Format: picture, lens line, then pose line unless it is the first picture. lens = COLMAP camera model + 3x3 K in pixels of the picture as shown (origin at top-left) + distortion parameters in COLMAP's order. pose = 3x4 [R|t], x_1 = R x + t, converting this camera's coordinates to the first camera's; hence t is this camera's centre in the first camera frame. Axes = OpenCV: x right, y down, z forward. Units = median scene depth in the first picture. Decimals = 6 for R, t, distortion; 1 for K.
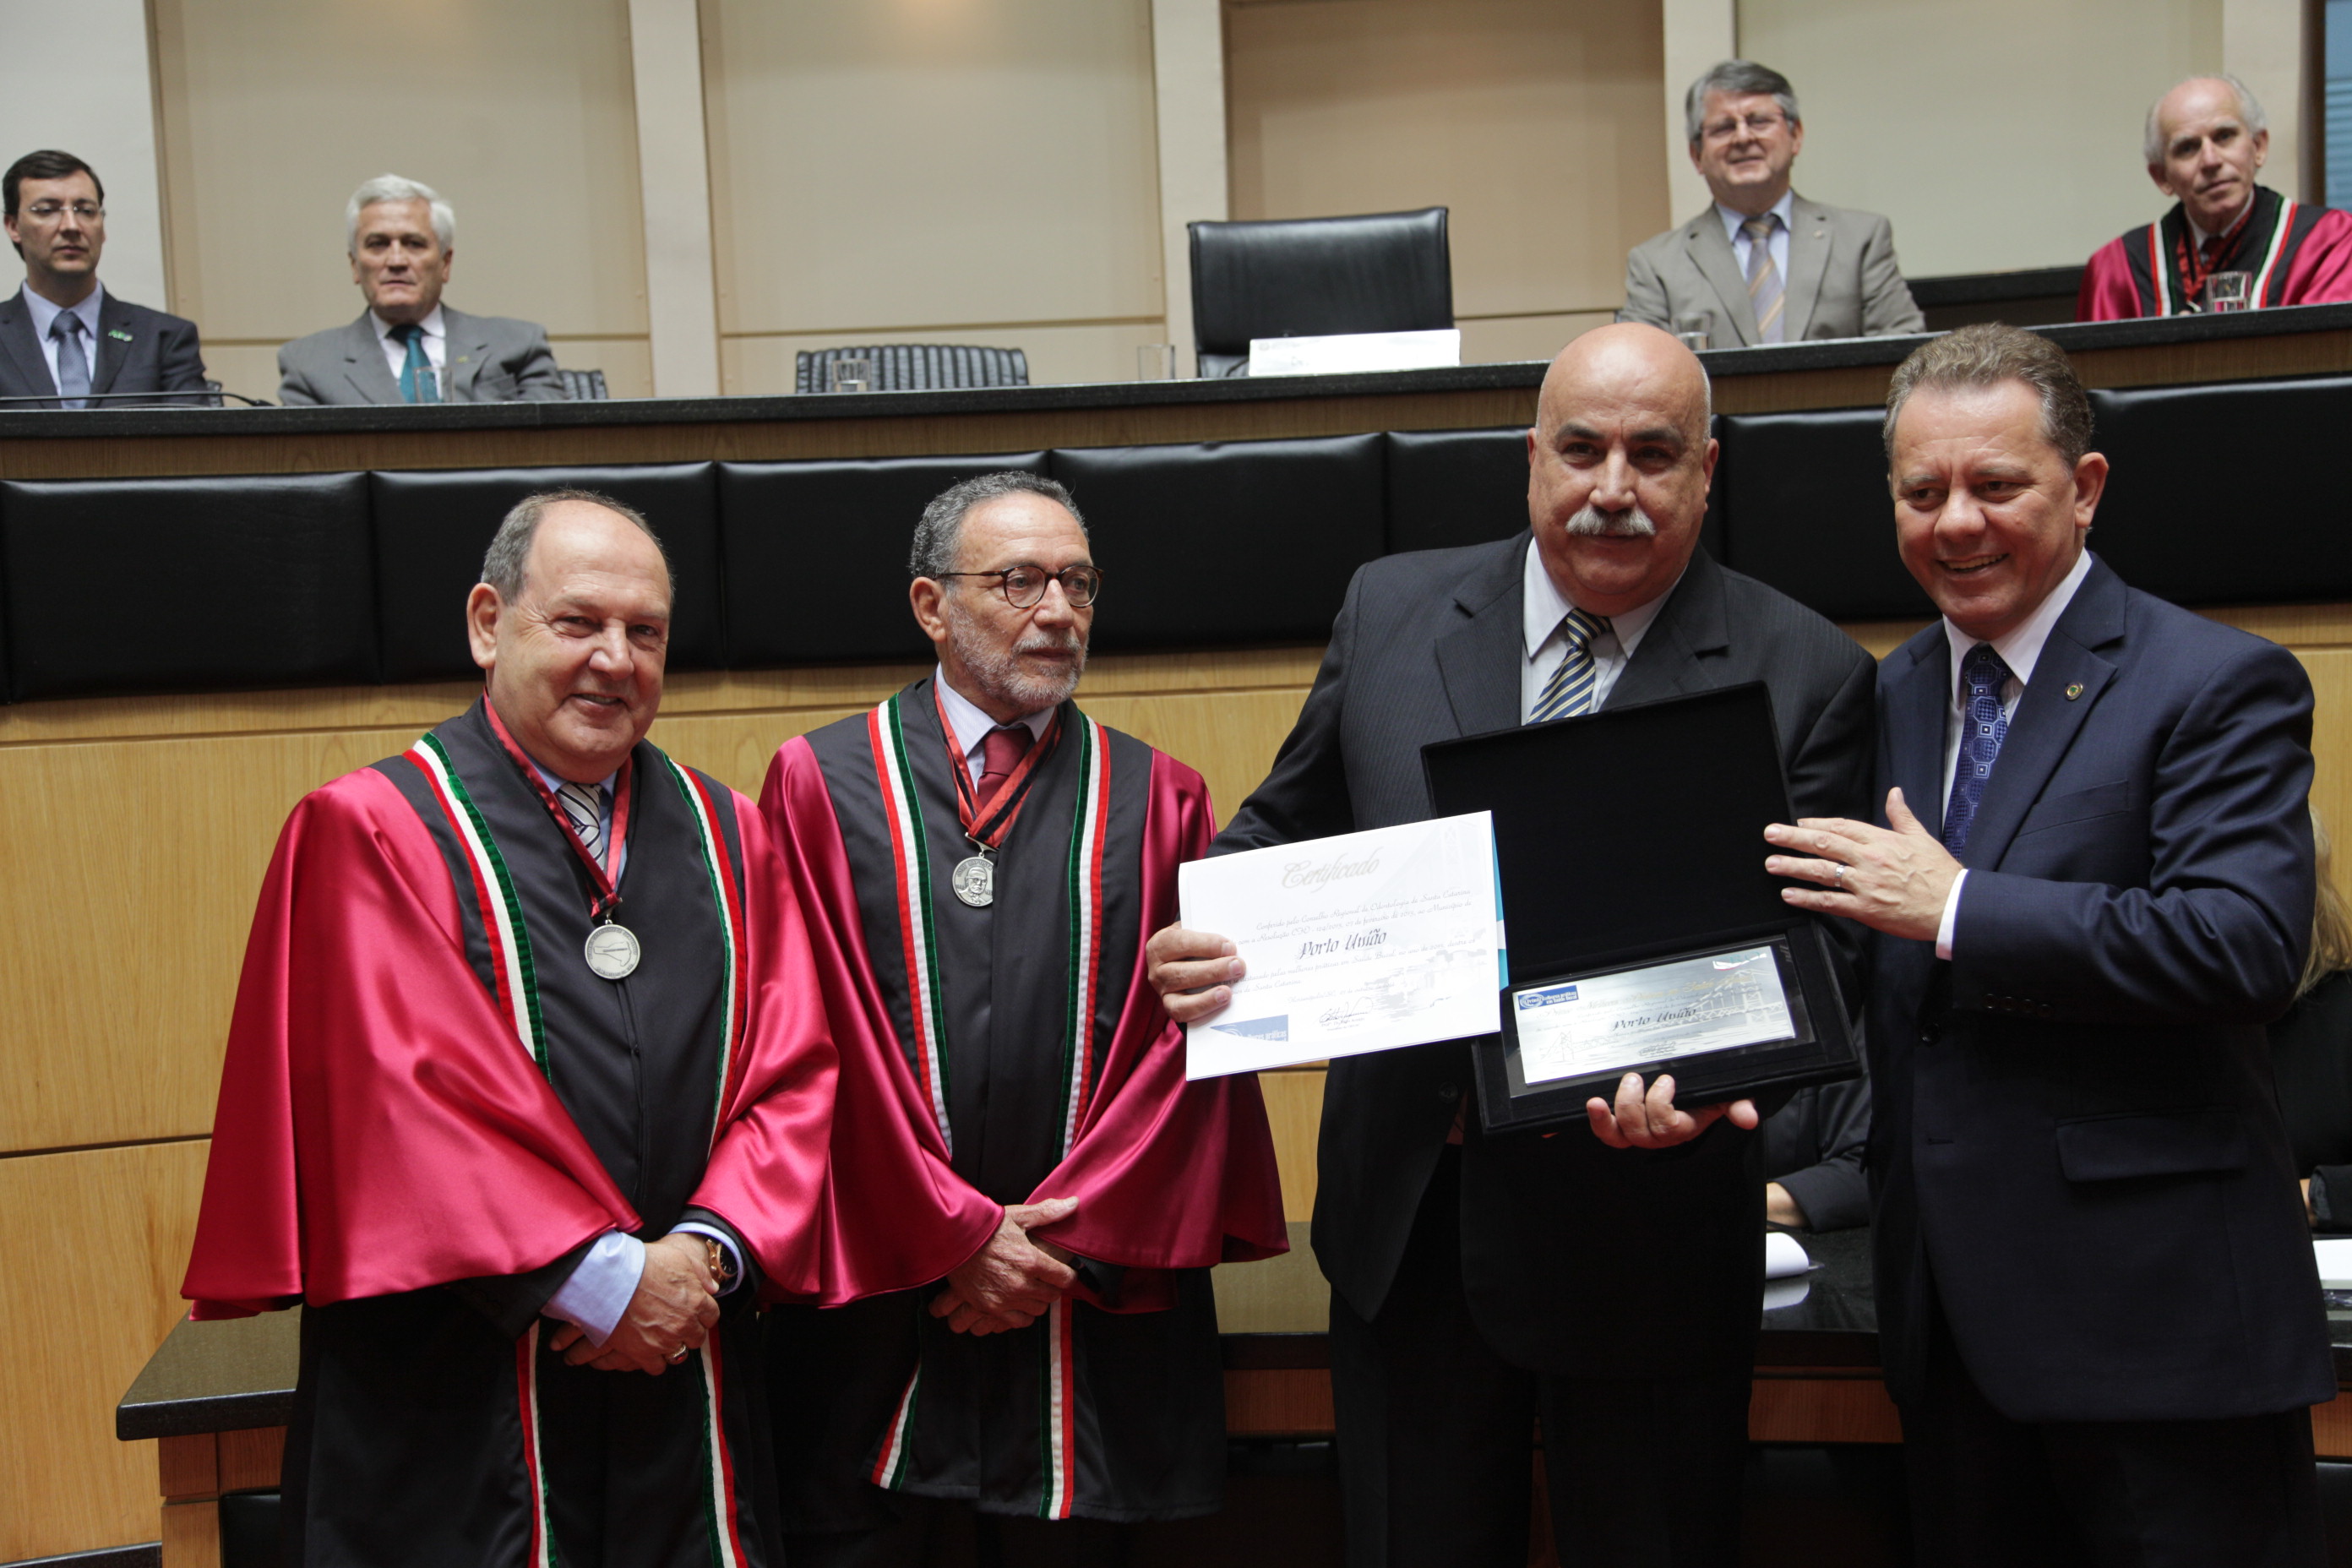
lens RADIAL K [[3231.9, 0, 1176.0], [0, 3231.9, 784.0], [0, 0, 1]] dist [0.101801, -0.000118]
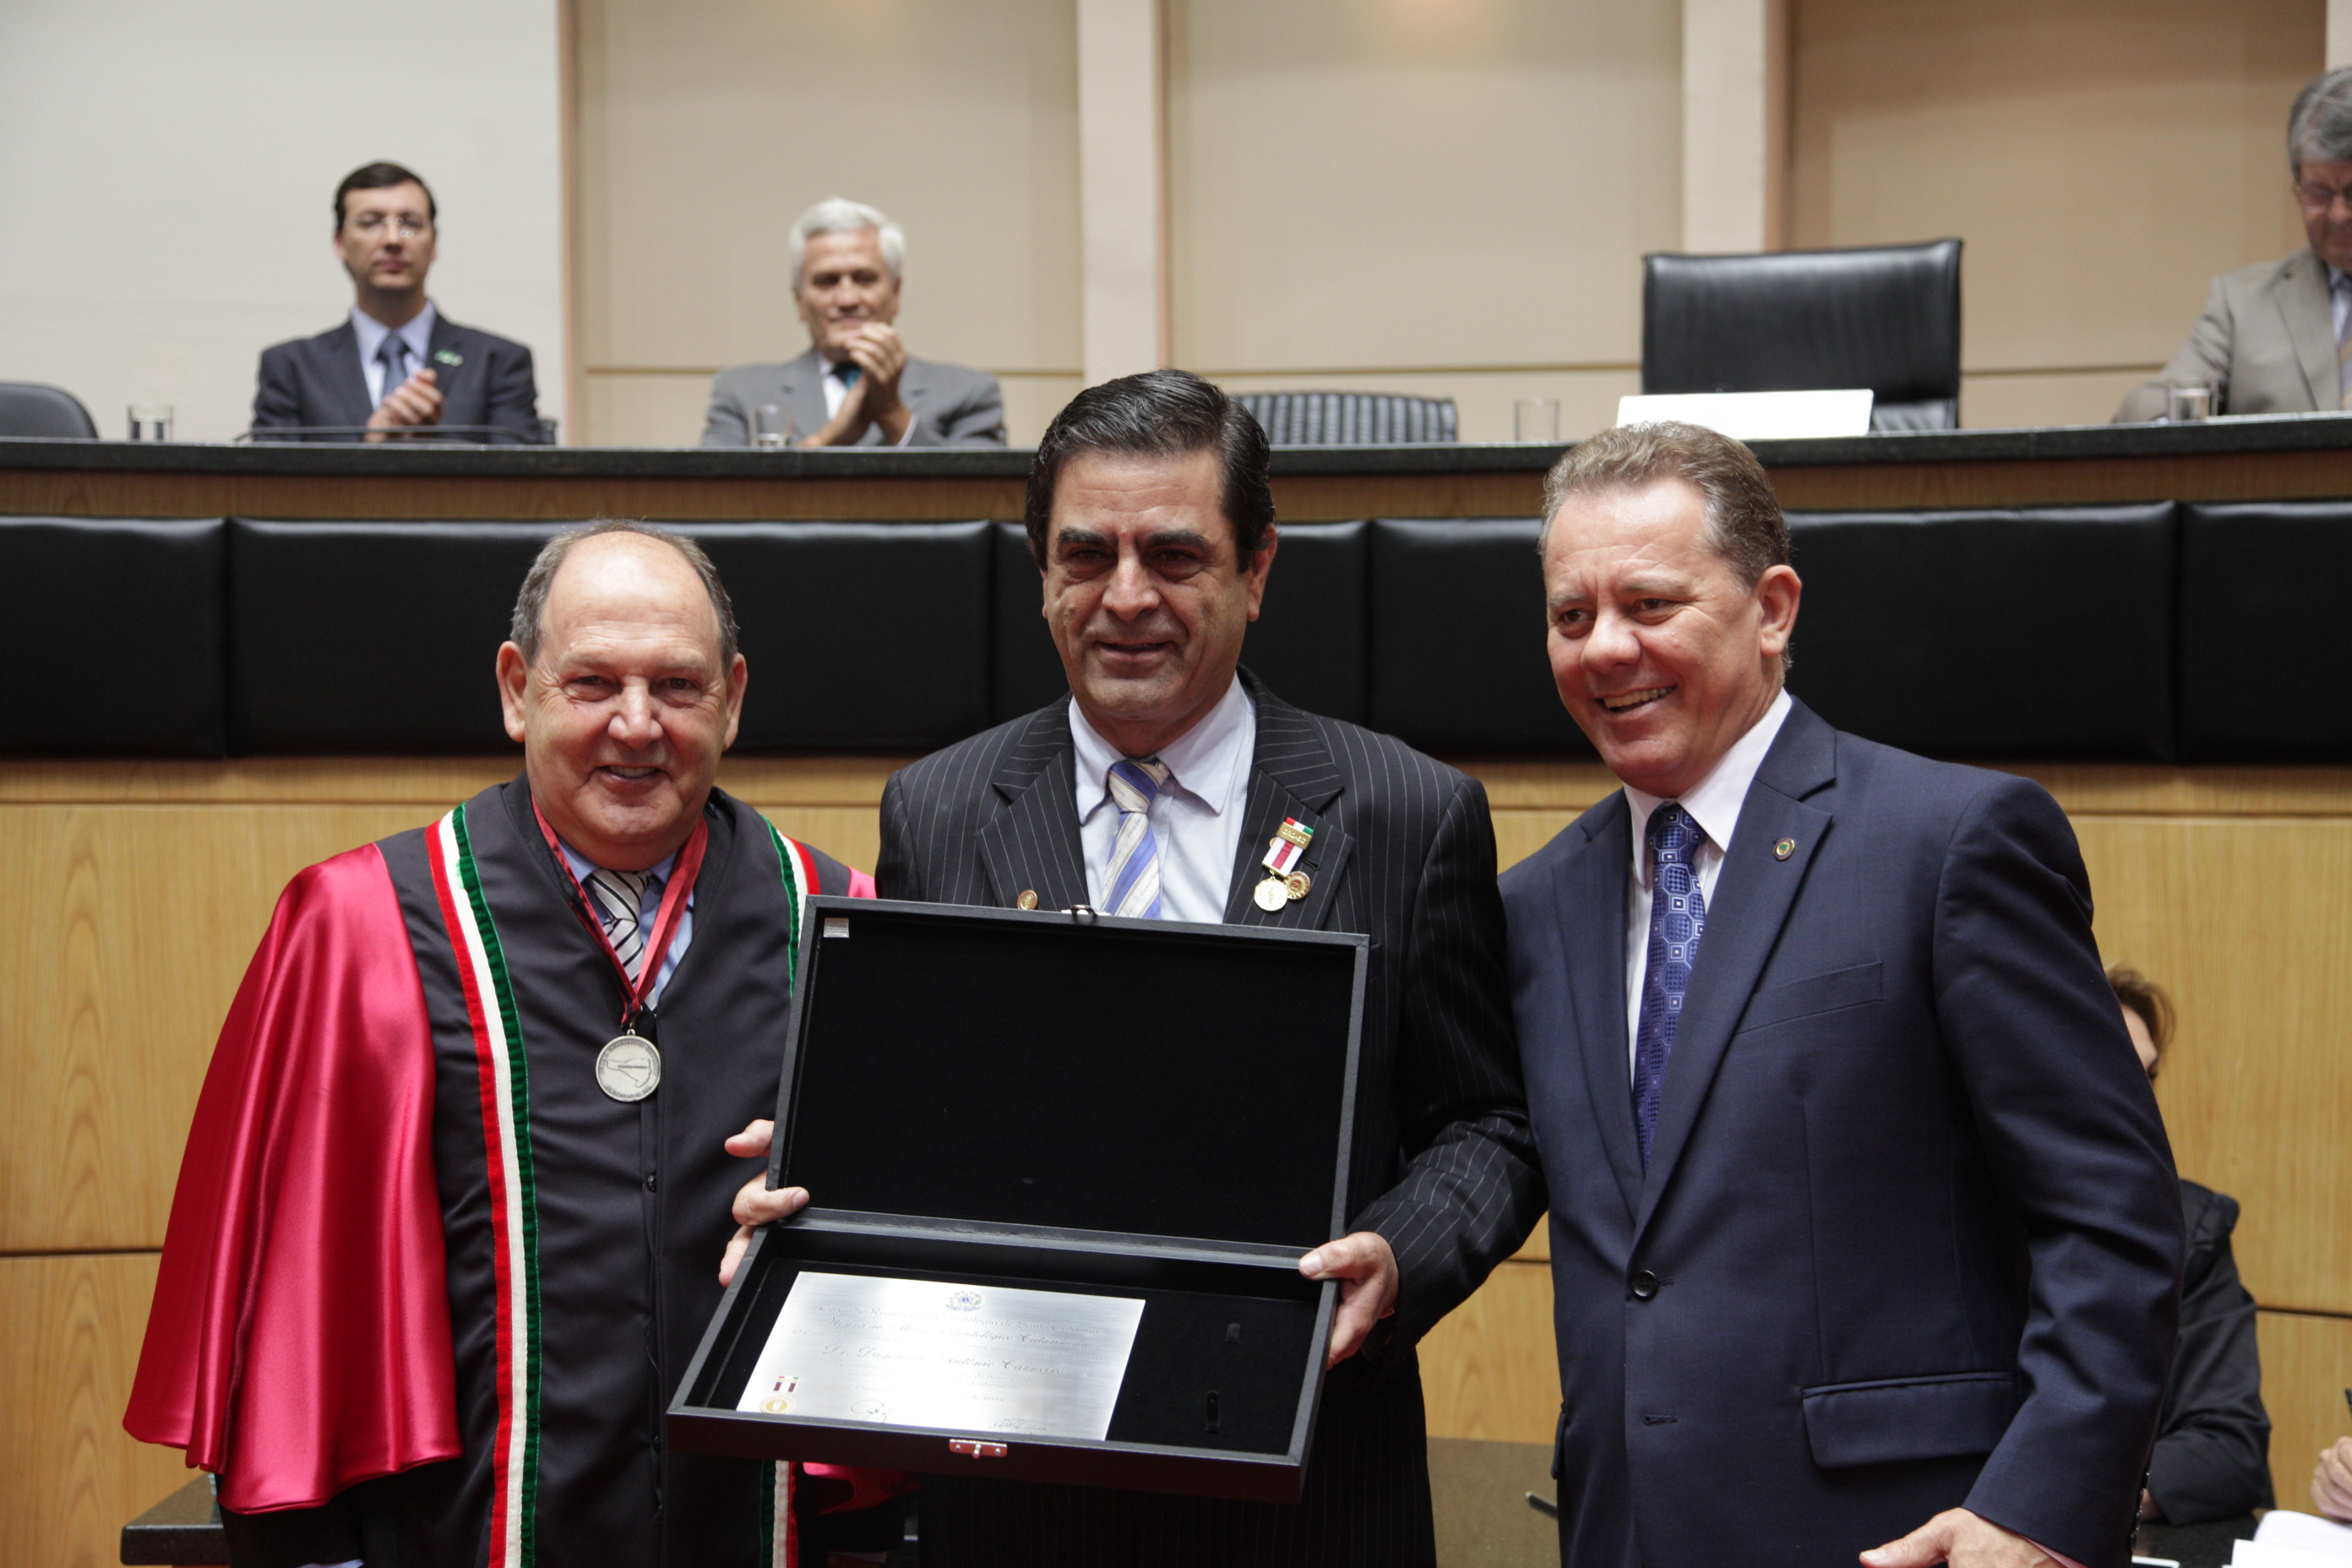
lens RADIAL K [[3887.0, 0, 1176.0], [0, 3887.0, 784.0], [0, 0, 1]] dist [0.170487, -0.140760]
pose [[0.967547, 0.051506, -0.247388, 0.169784], [-0.059344, 0.997941, -0.024327, -0.006161], [0.245626, 0.038219, 0.968611, 0.000530]]
